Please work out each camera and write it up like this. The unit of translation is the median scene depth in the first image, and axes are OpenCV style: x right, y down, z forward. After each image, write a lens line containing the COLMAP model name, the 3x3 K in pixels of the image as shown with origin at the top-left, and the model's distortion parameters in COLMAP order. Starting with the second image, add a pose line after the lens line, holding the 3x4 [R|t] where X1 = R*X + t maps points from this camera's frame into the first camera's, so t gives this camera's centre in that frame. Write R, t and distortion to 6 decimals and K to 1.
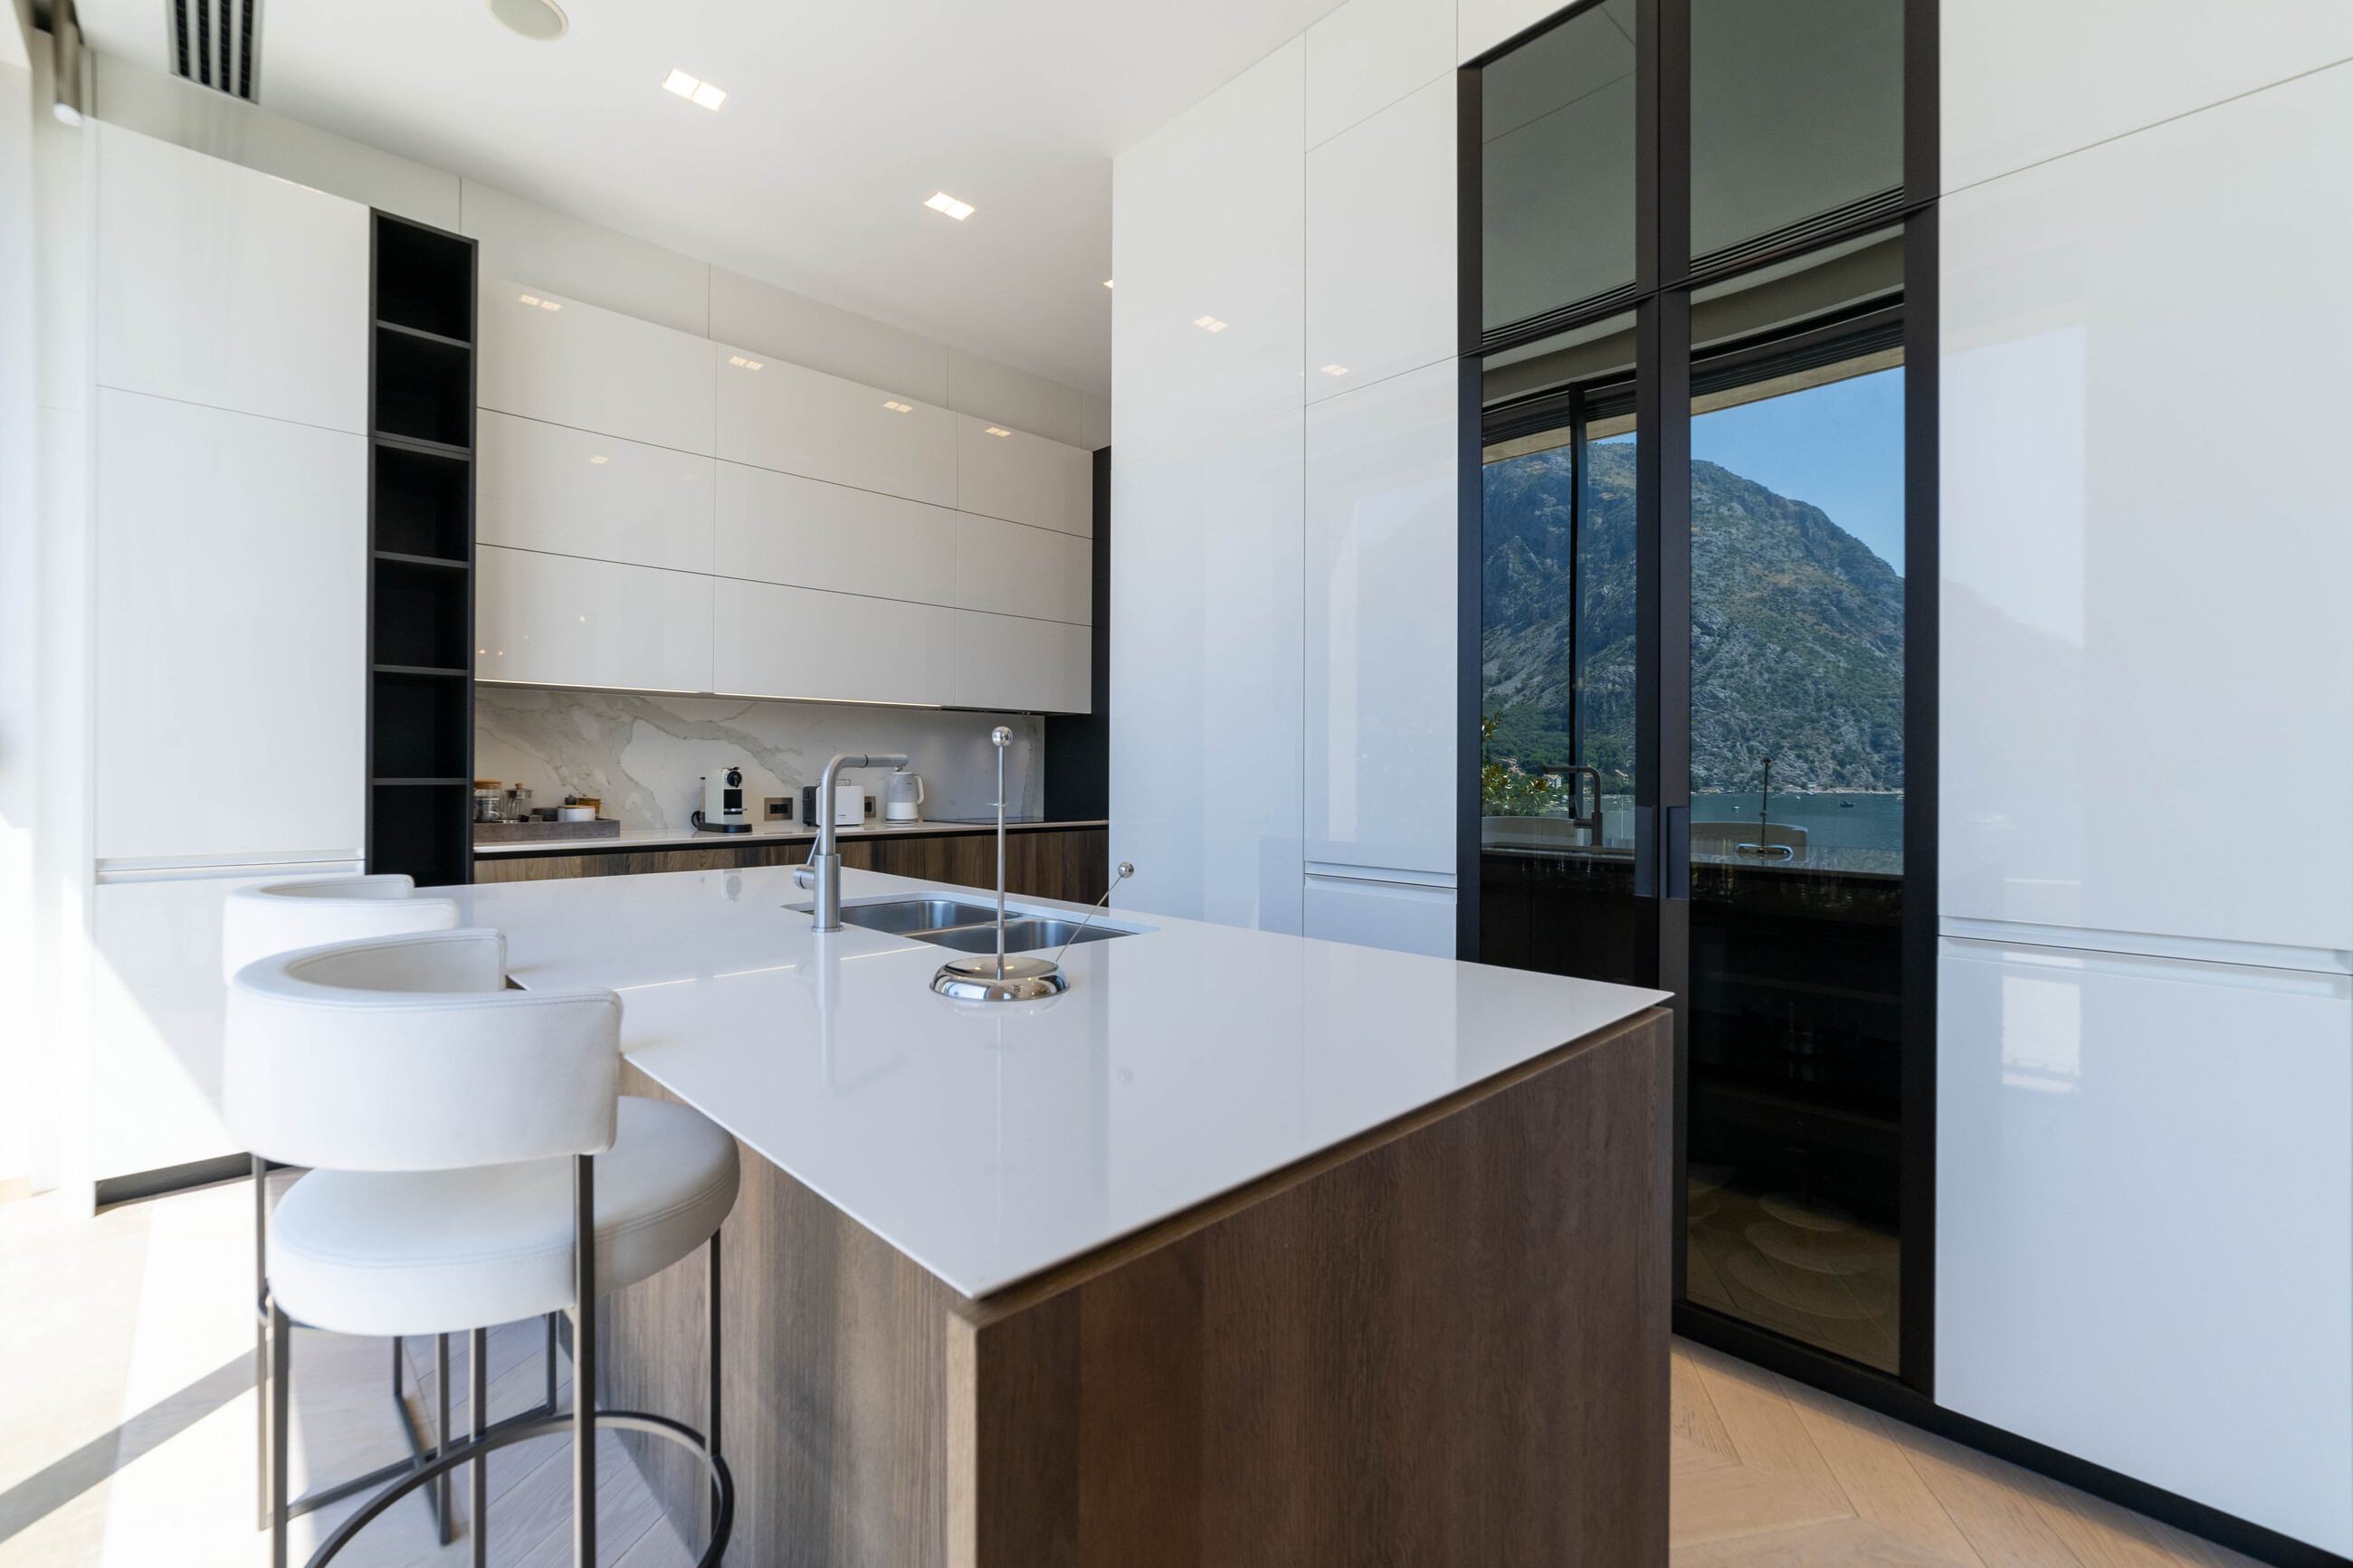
lens RADIAL K [[1050.4, 0, 1175.5], [0, 1050.4, 774.2], [0, 0, 1]] dist [-0.037890, 0.017597]
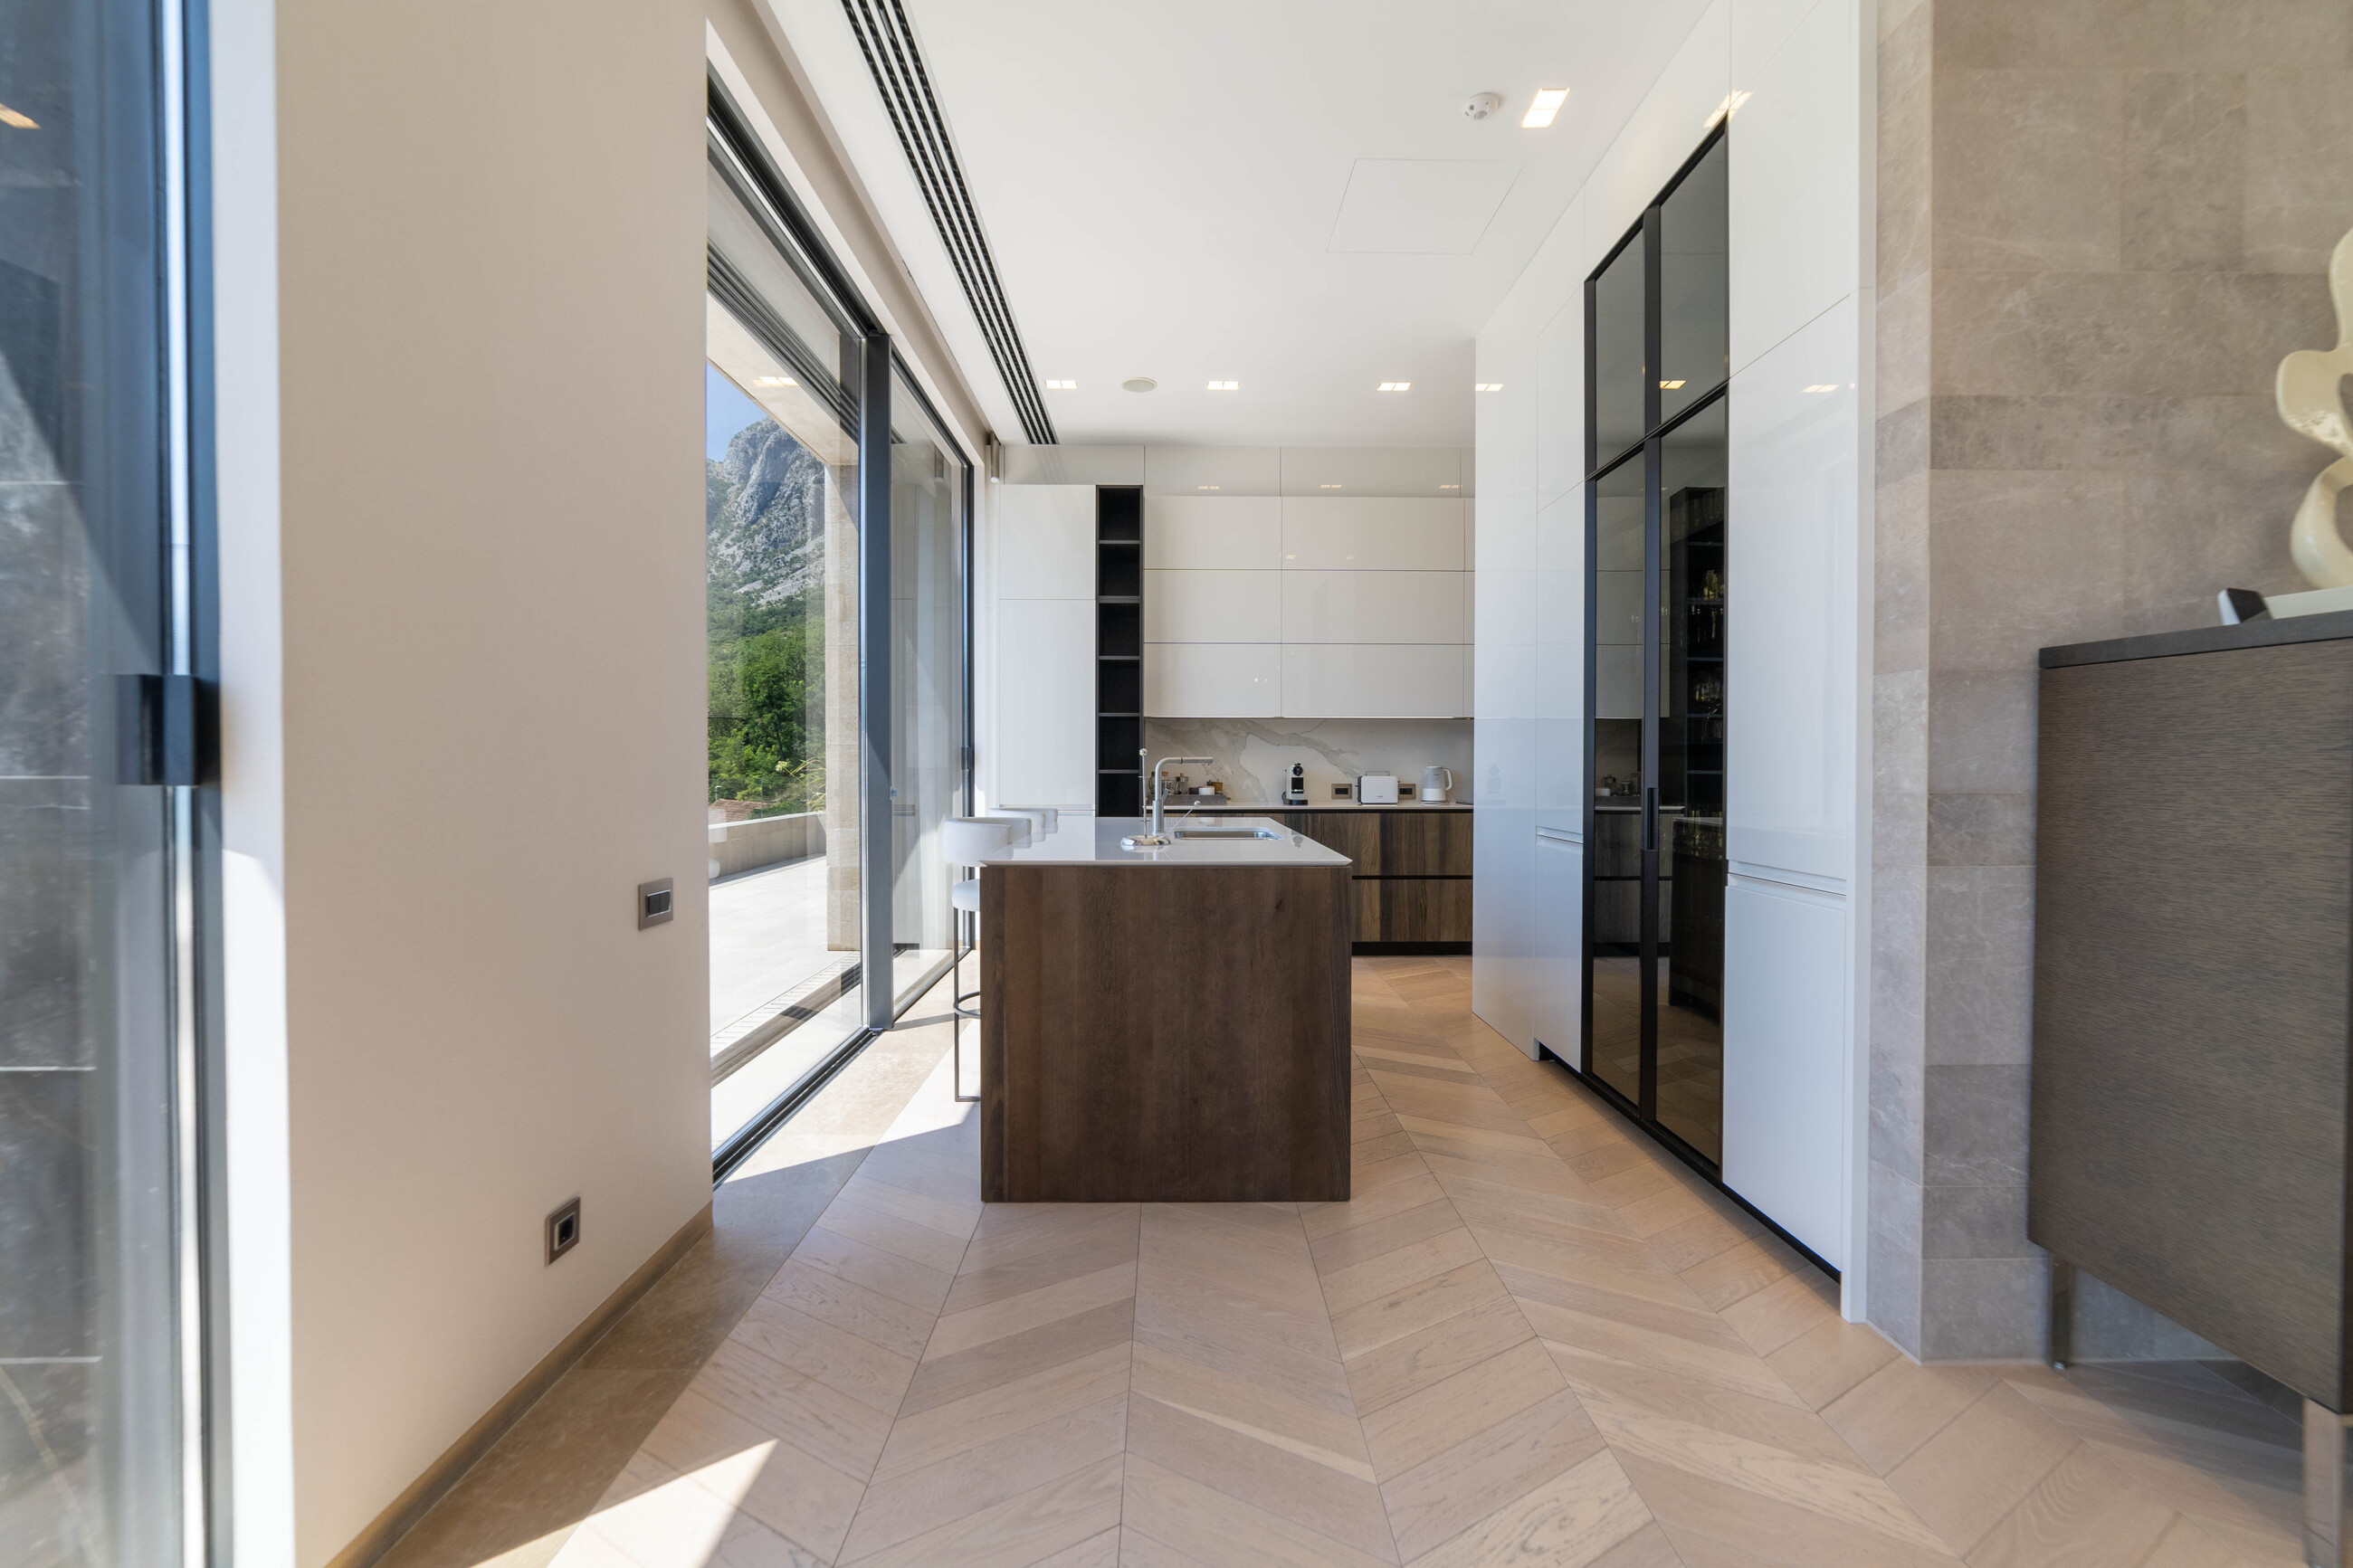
lens RADIAL K [[933.1, 0, 1178.8], [0, 933.1, 771.9], [0, 0, 1]] dist [-0.010648, 0.004788]
pose [[0.763462, 0.002318, -0.645849, 0.423906], [-0.000242, 0.999995, 0.003303, 0.002029], [0.645853, -0.002365, 0.763458, -0.231813]]
